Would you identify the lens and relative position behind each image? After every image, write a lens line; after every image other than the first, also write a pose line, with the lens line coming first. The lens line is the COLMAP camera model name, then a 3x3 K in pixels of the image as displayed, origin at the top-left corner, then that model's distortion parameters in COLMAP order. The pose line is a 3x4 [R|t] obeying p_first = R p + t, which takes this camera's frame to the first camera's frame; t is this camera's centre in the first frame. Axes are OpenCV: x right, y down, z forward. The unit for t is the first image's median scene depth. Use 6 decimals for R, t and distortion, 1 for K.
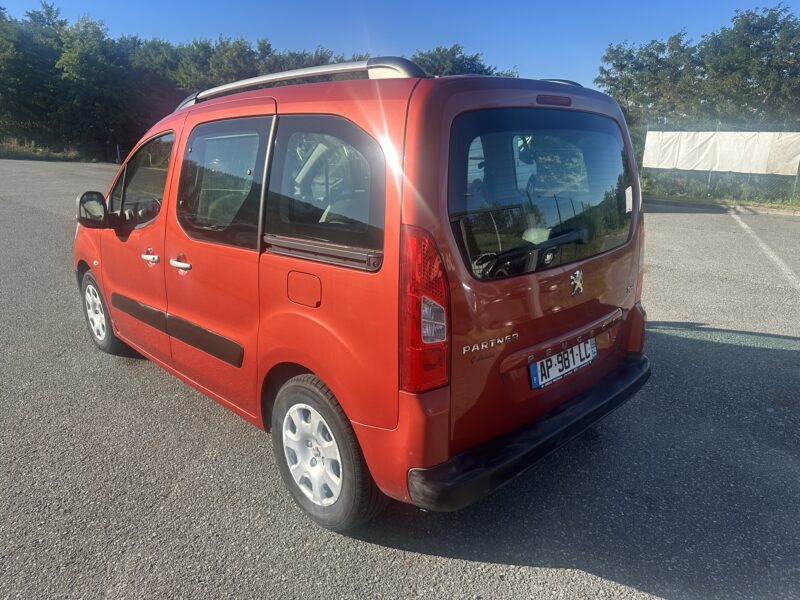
lens RADIAL K [[561.0, 0, 399.0], [0, 561.0, 303.5], [0, 0, 1]] dist [-0.024738, -0.008657]
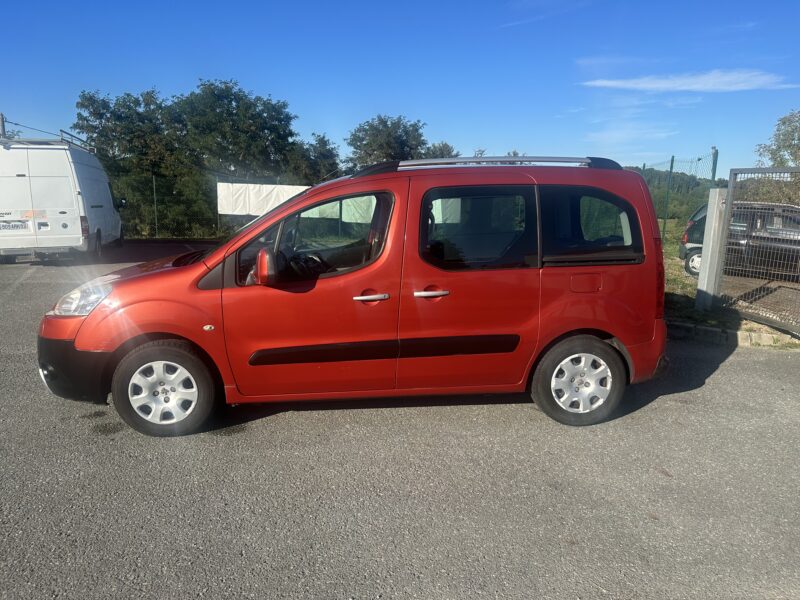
lens RADIAL K [[561.0, 0, 400.4], [0, 561.0, 296.6], [0, 0, 1]] dist [-0.024738, -0.008657]
pose [[0.621824, -0.117223, 0.774335, -0.232751], [0.189066, 0.981959, -0.003174, -0.010624], [-0.759993, 0.148373, 0.632768, 0.042292]]
